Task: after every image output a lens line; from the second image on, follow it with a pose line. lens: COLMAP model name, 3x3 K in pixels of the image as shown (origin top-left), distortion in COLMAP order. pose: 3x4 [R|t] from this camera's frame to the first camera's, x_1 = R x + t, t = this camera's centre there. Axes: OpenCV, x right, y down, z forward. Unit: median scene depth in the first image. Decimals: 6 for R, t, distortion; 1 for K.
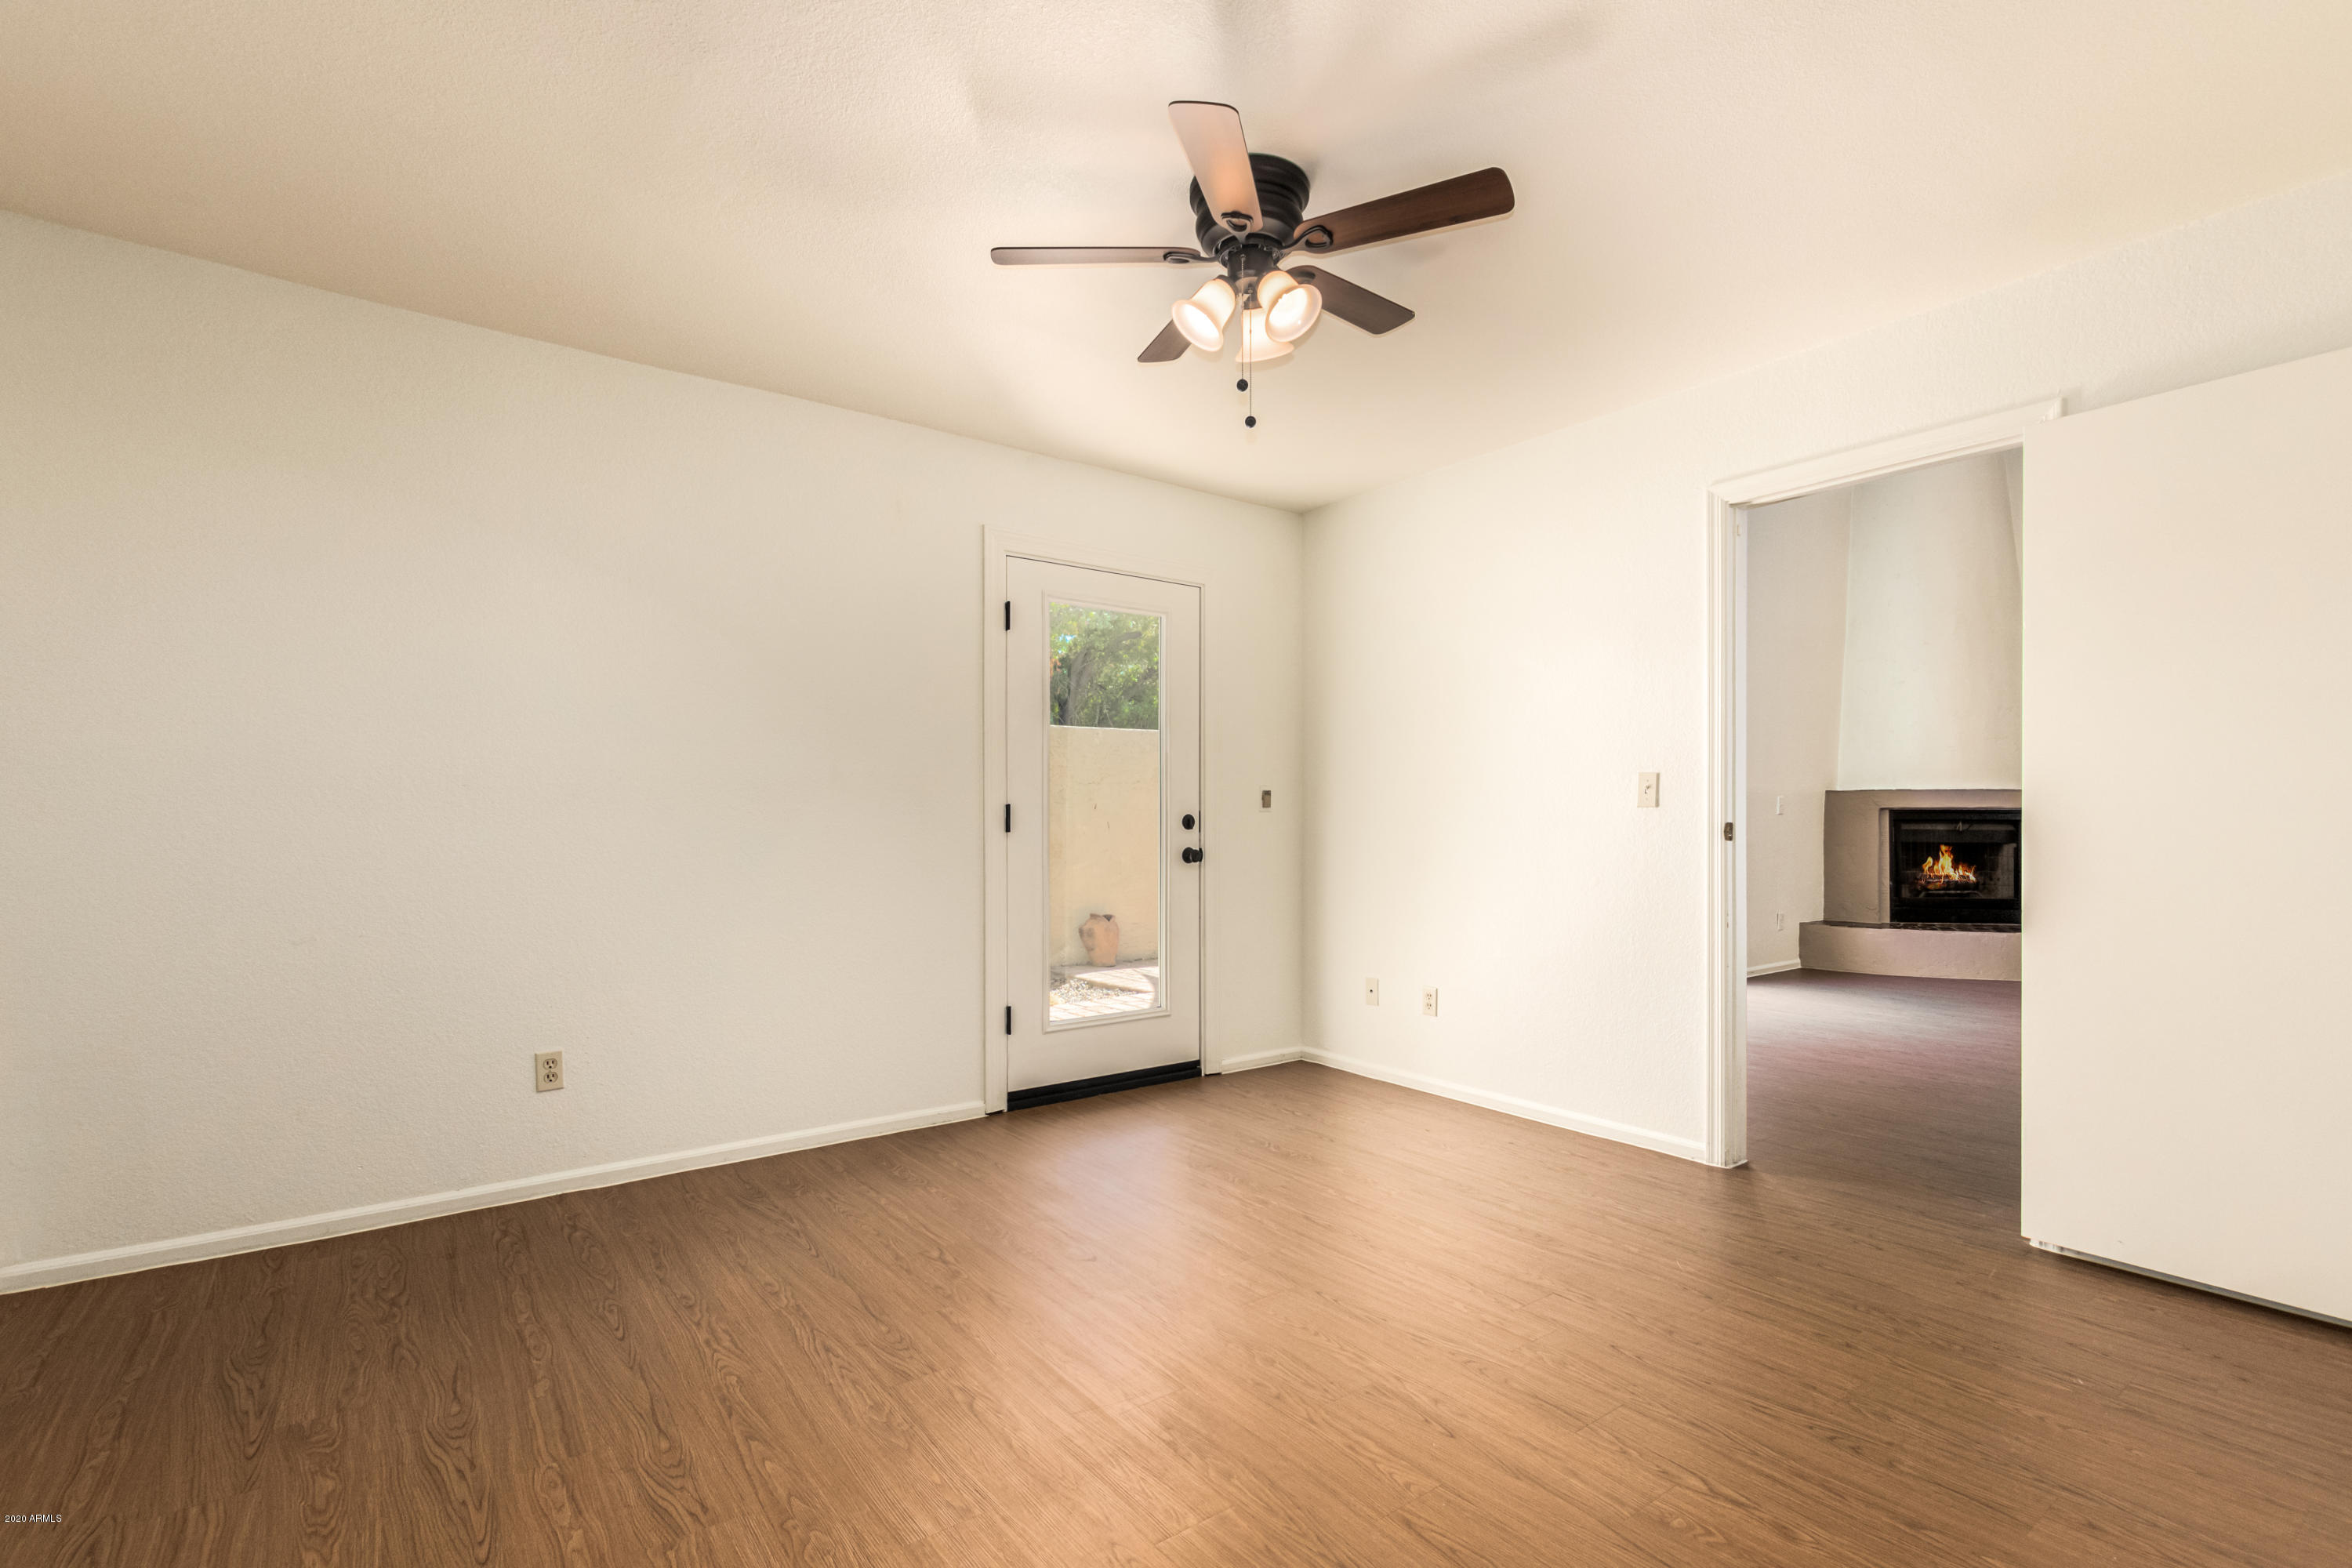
lens RADIAL K [[1080.6, 0, 1181.7], [0, 1080.6, 825.2], [0, 0, 1]] dist [0.009253, -0.005707]
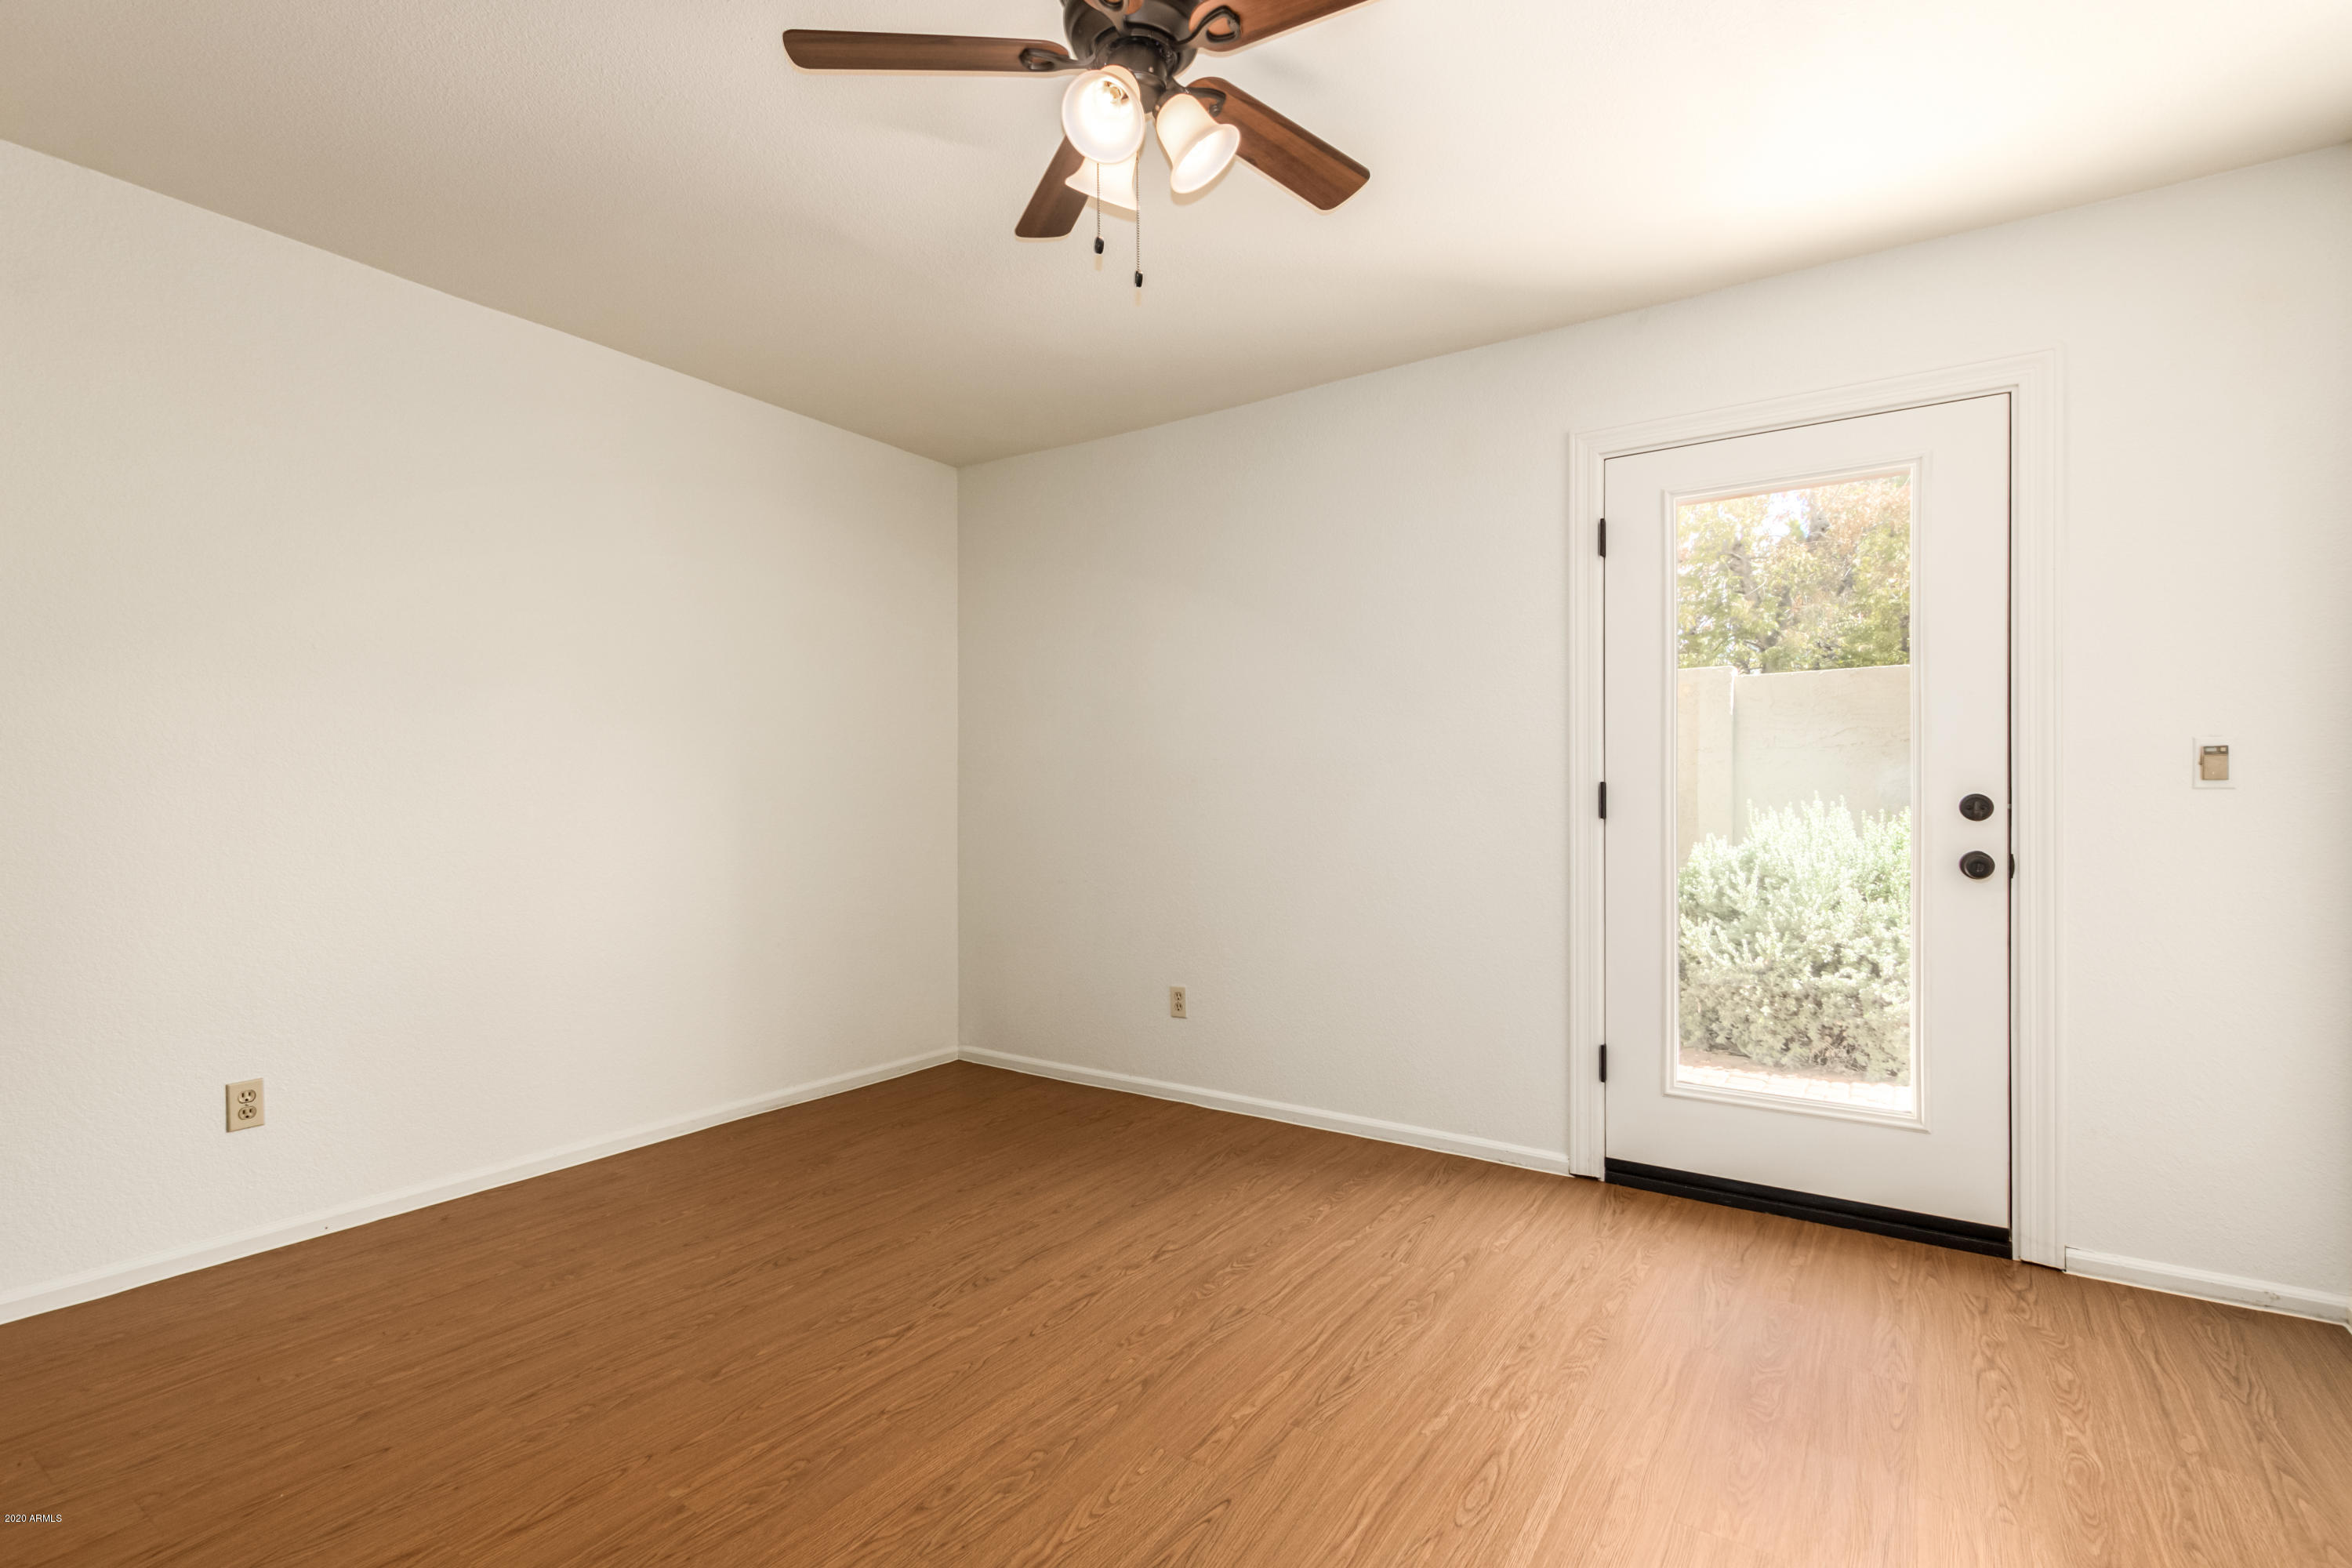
lens RADIAL K [[1080.6, 0, 1182.4], [0, 1080.6, 801.7], [0, 0, 1]] dist [0.009253, -0.005707]
pose [[0.328318, 0.002610, -0.944564, 0.533640], [-0.006120, 0.999981, 0.000636, -0.005118], [0.944547, 0.005571, 0.328328, 0.526745]]
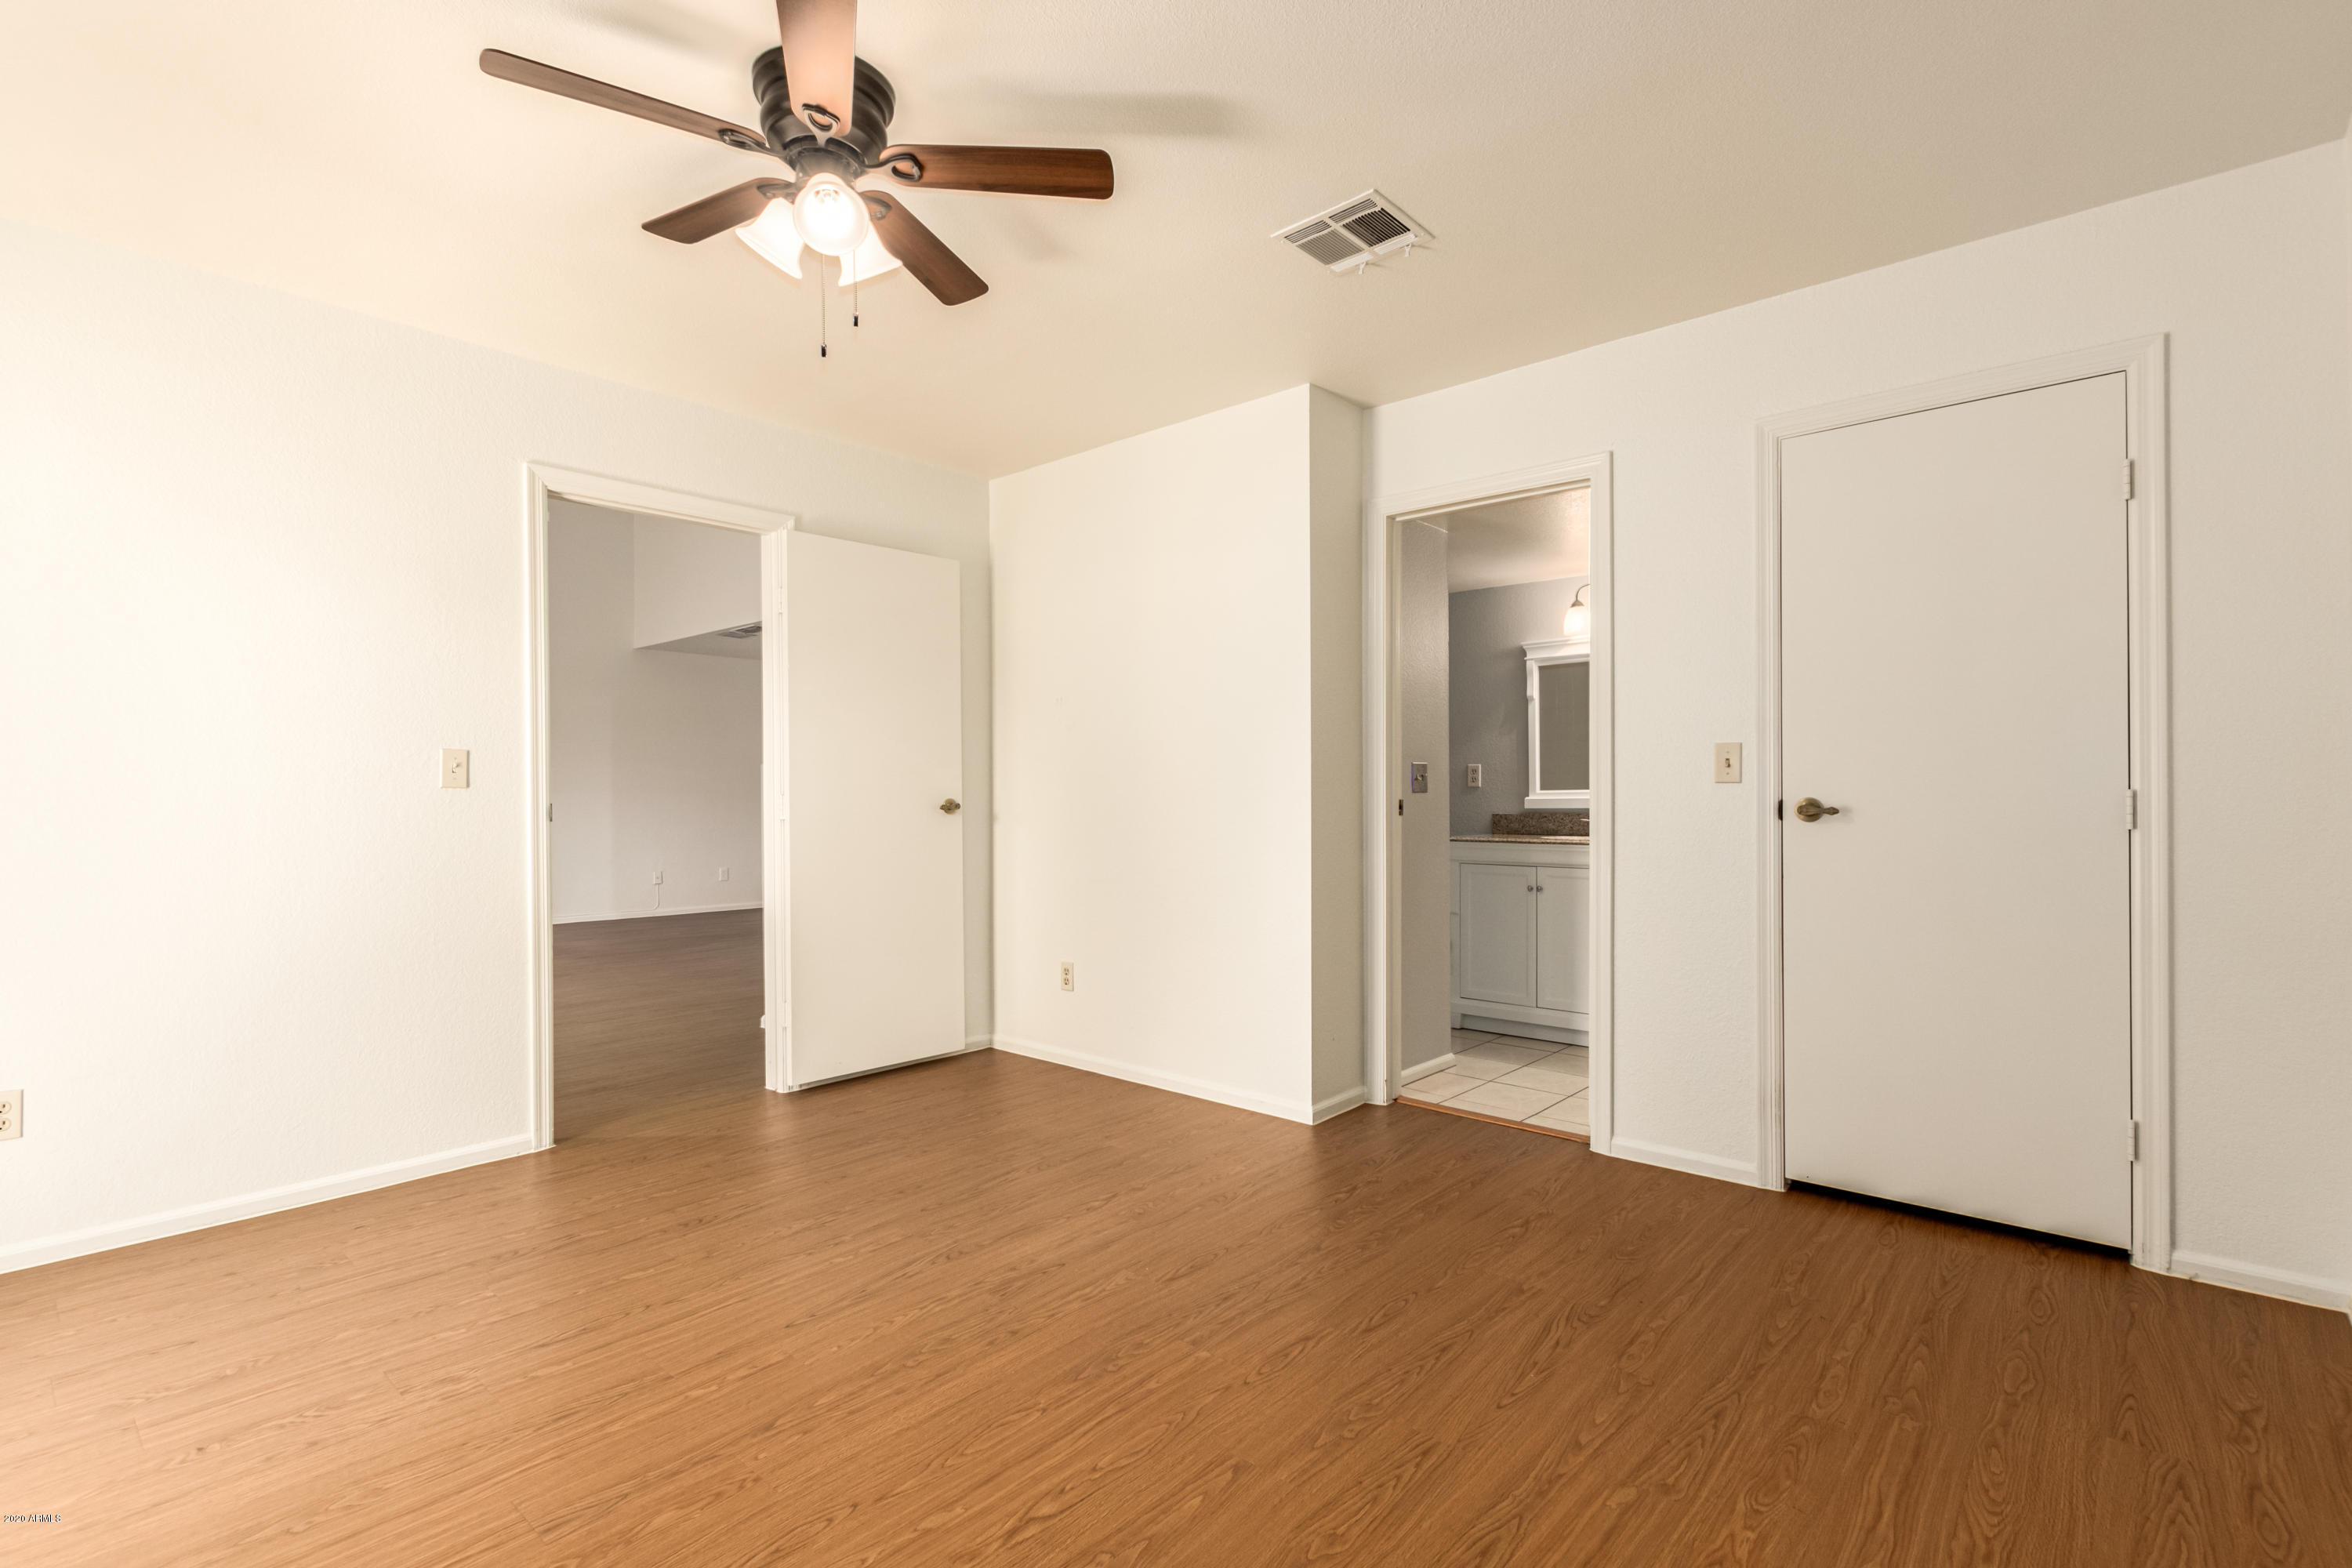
lens RADIAL K [[1080.6, 0, 1179.6], [0, 1080.6, 785.9], [0, 0, 1]] dist [0.009253, -0.005707]
pose [[-0.203675, 0.009027, 0.978997, -0.581768], [0.011514, 0.999910, -0.006825, -0.005333], [-0.978971, 0.009882, -0.203761, 0.606272]]
